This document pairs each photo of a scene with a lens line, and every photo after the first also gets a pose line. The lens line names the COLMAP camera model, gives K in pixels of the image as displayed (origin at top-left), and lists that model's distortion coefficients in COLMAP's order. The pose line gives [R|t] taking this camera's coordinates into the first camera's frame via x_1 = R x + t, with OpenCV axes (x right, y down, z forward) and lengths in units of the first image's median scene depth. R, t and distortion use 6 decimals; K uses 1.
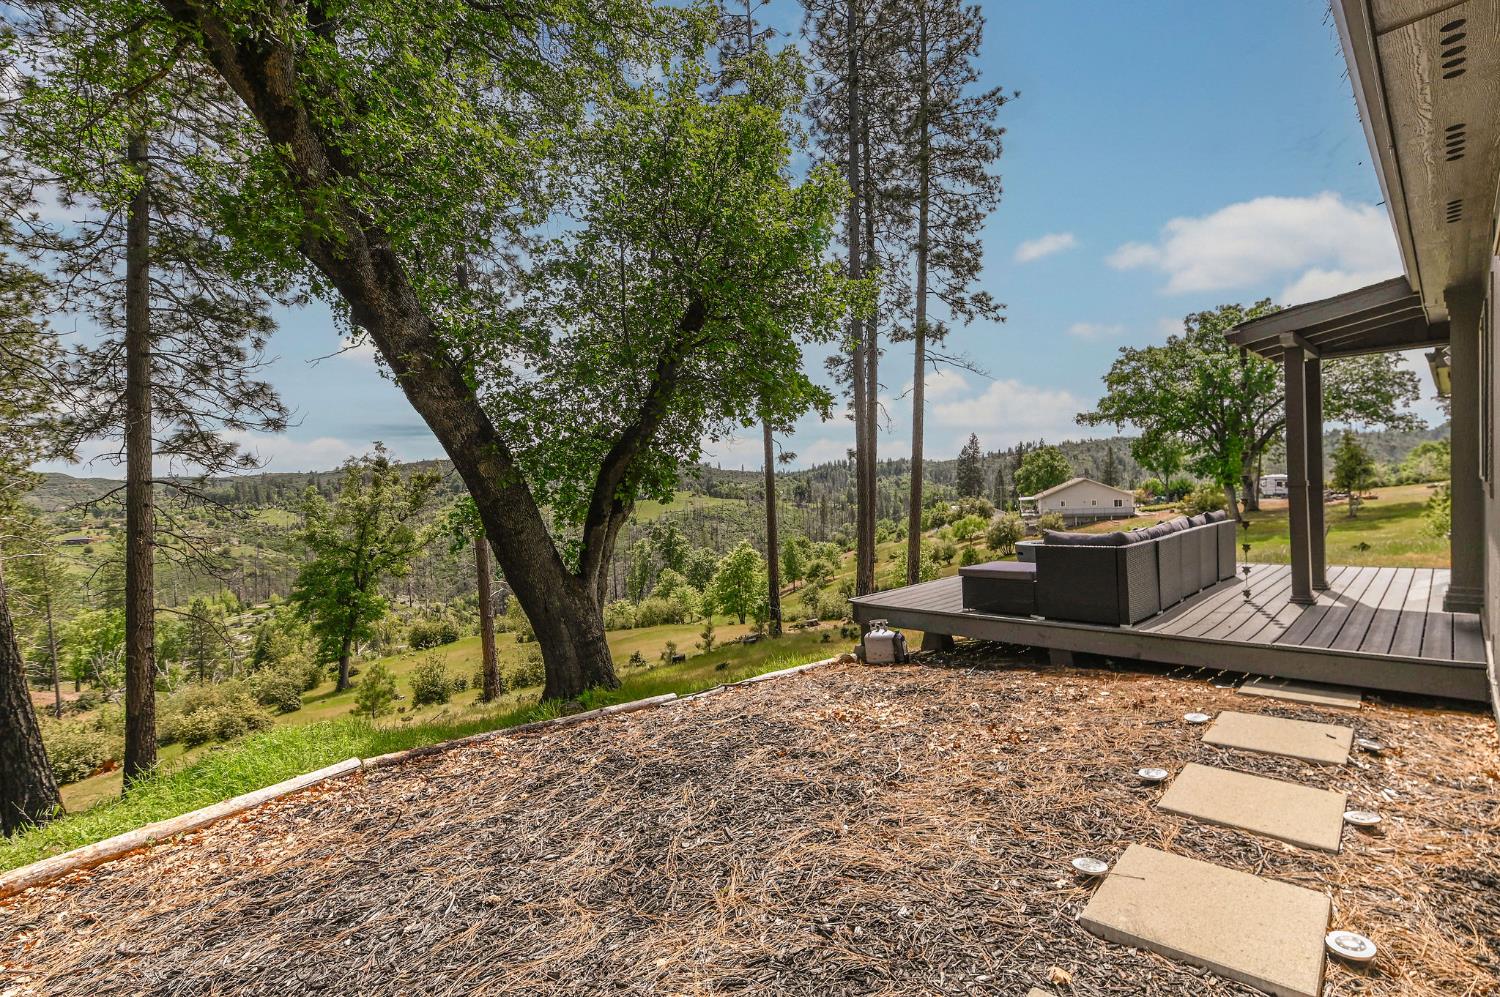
lens RADIAL K [[679.8, 0, 769.4], [0, 679.8, 519.2], [0, 0, 1]] dist [0.007377, -0.000646]
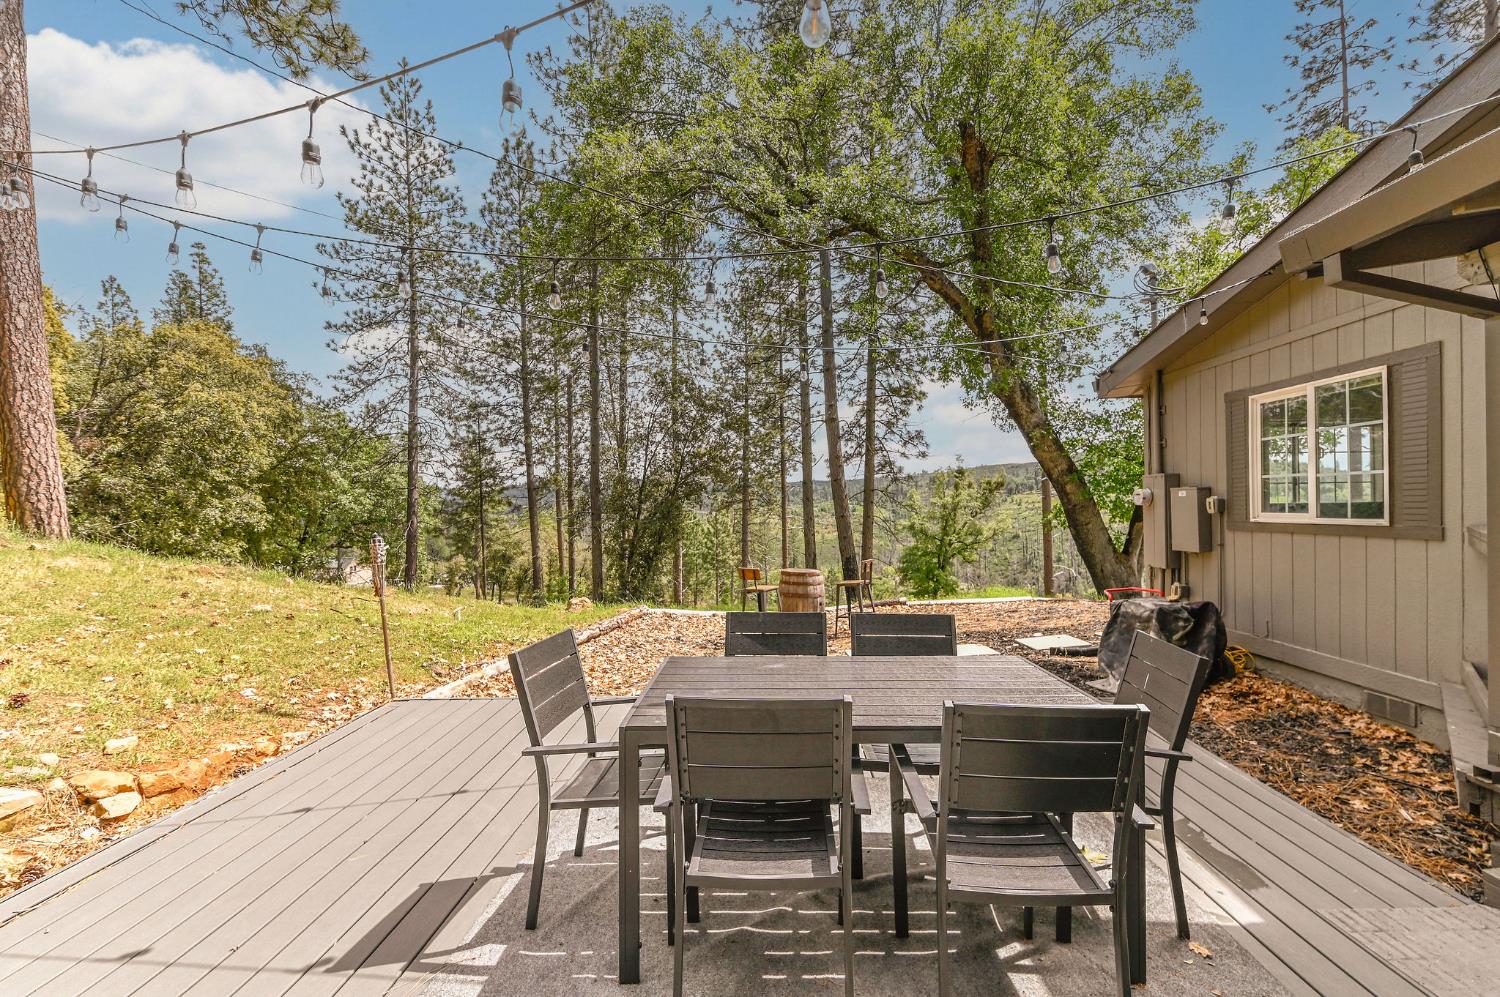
lens RADIAL K [[651.3, 0, 763.2], [0, 651.3, 514.4], [0, 0, 1]] dist [0.017809, -0.010544]
pose [[0.702918, 0.033684, -0.710473, 0.031184], [-0.039523, 0.999184, 0.008269, 0.002055], [0.710172, 0.022268, 0.703676, -0.100504]]
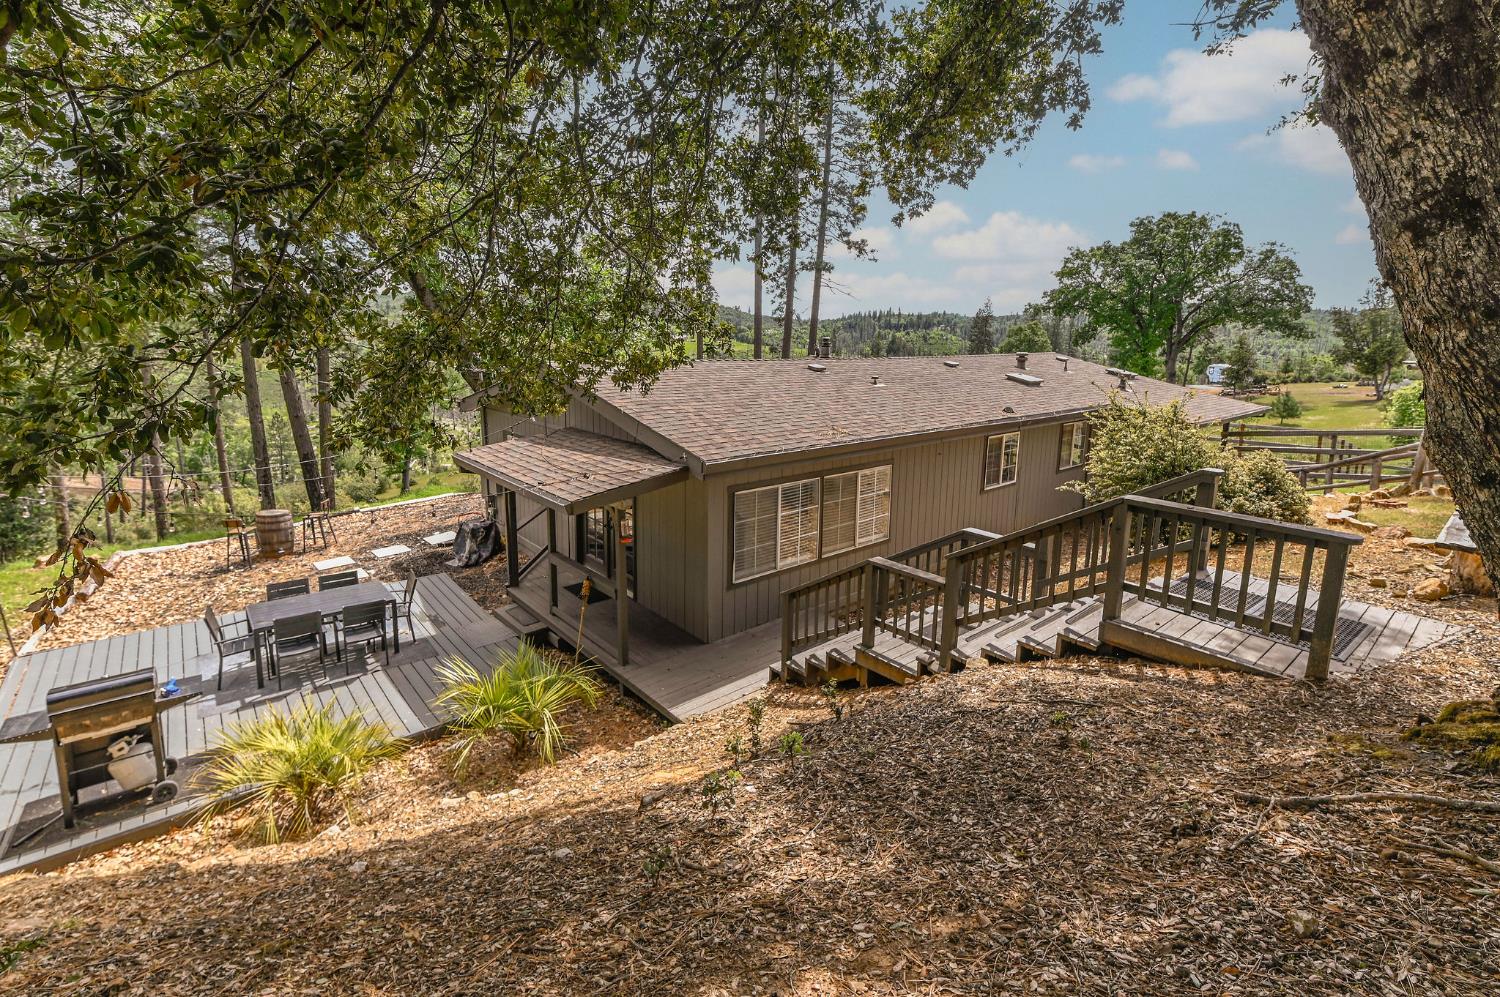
lens RADIAL K [[669.9, 0, 751.6], [0, 669.9, 450.3], [0, 0, 1]] dist [0.005986, -0.000321]
pose [[0.995914, 0.066245, -0.061378, 0.090476], [-0.057807, 0.989787, 0.130309, -0.034395], [0.069383, -0.126229, 0.989572, -0.179854]]
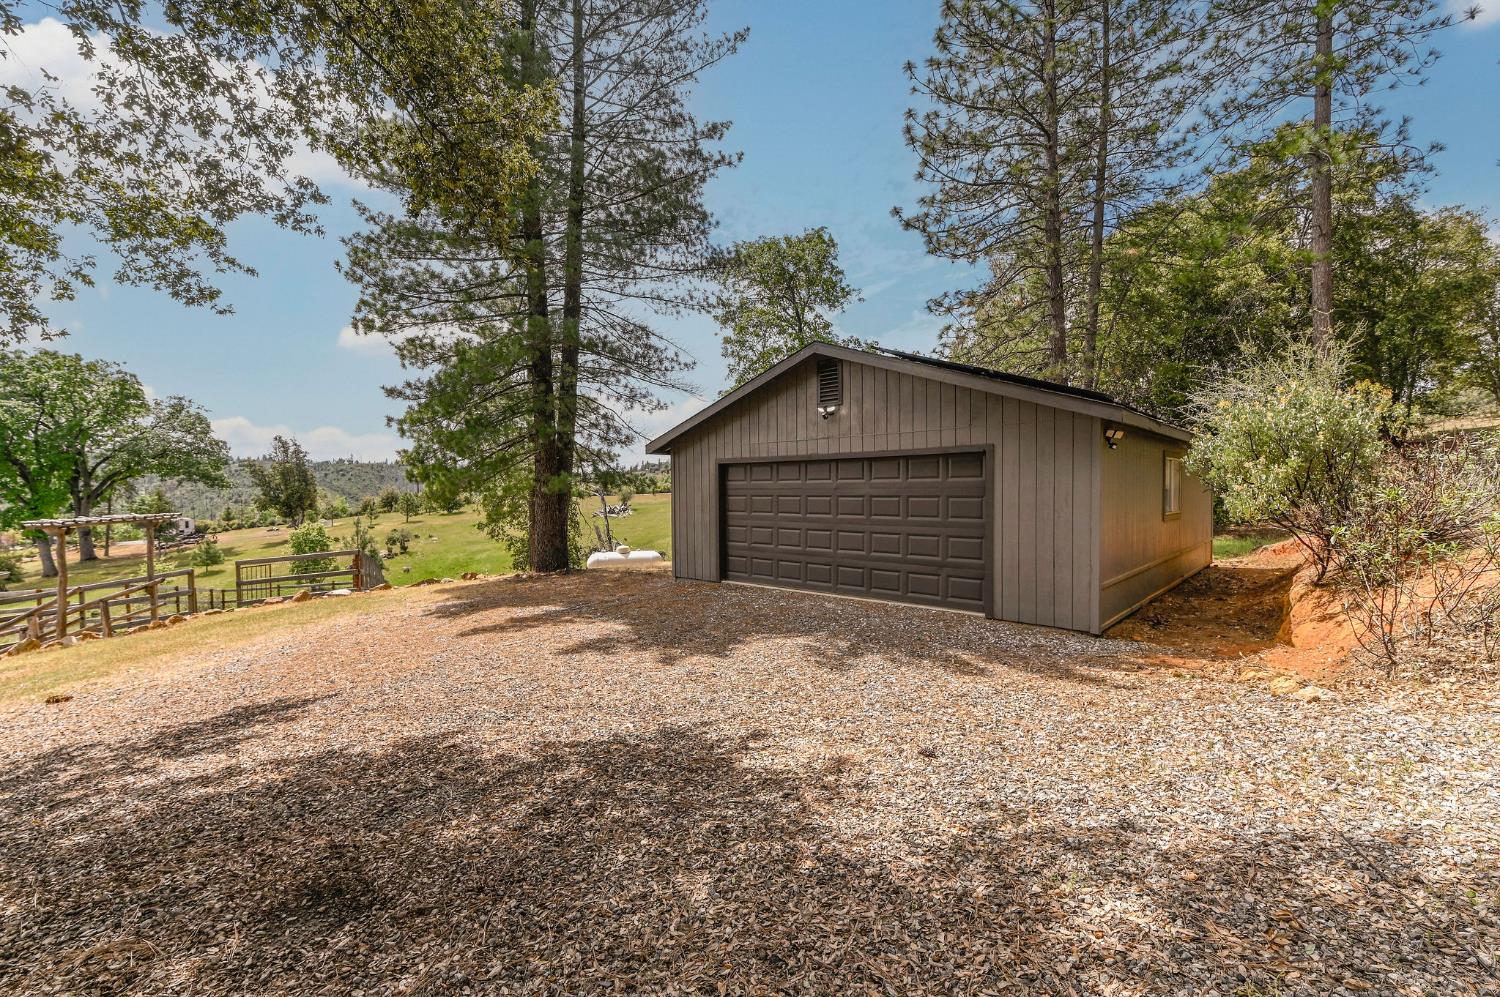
lens RADIAL K [[639.5, 0, 750.2], [0, 639.5, 502.7], [0, 0, 1]] dist [0.019625, -0.012660]
pose [[0.321393, 0.008073, 0.946911, 0.138529], [0.042087, 0.998854, -0.022801, -0.036294], [-0.946010, 0.047180, 0.320685, -0.223976]]
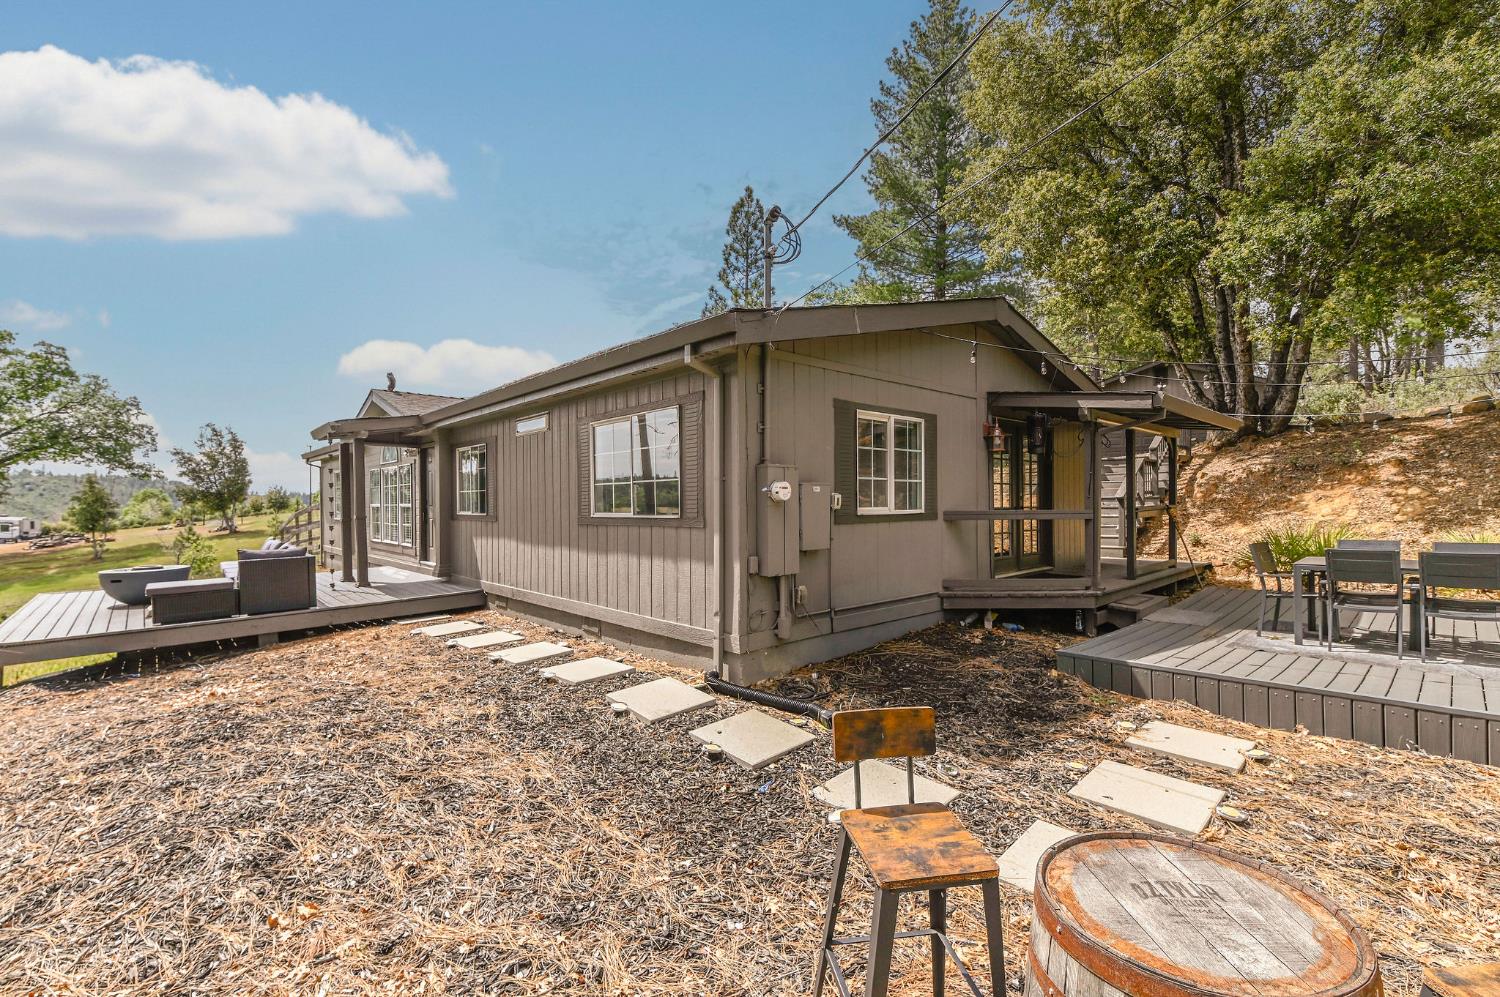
lens RADIAL K [[651.1, 0, 750.0], [0, 651.1, 498.5], [0, 0, 1]] dist [-0.007728, -0.000280]
pose [[0.034644, 0.043812, 0.998439, -0.064969], [0.053743, 0.997511, -0.045636, 0.002219], [-0.997954, 0.055240, 0.032203, -0.002596]]
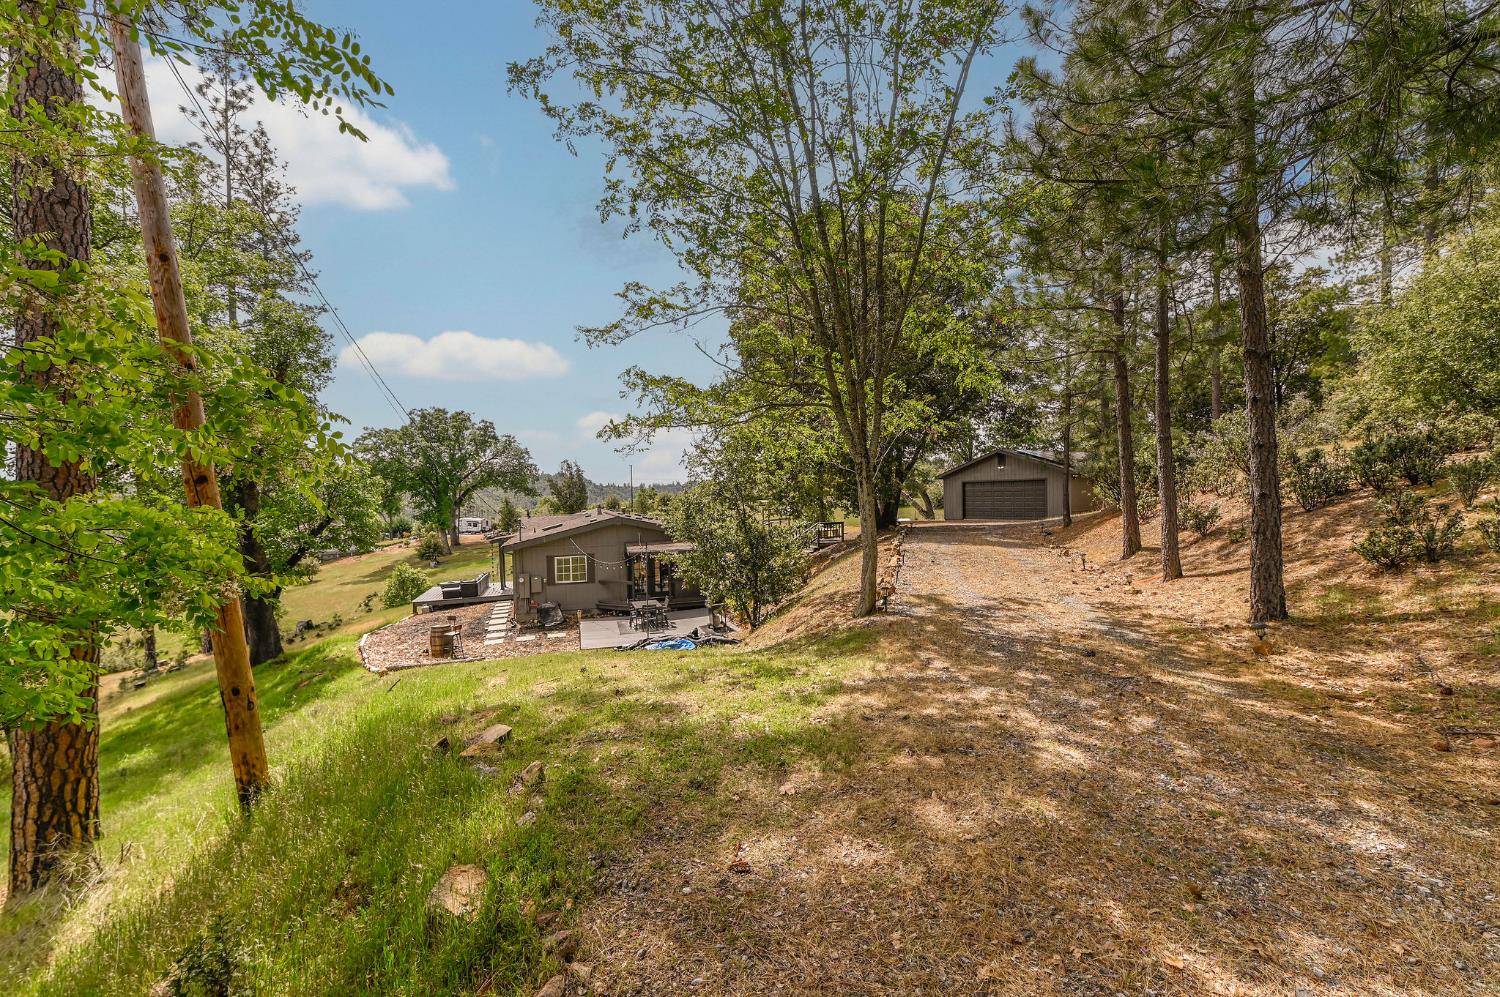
lens RADIAL K [[639.1, 0, 743.1], [0, 639.1, 503.3], [0, 0, 1]] dist [0.027491, -0.012773]
pose [[0.493830, 0.010801, 0.869491, -0.221821], [0.045759, 0.998215, -0.038389, -0.022761], [-0.868354, 0.058745, 0.492454, -0.262370]]
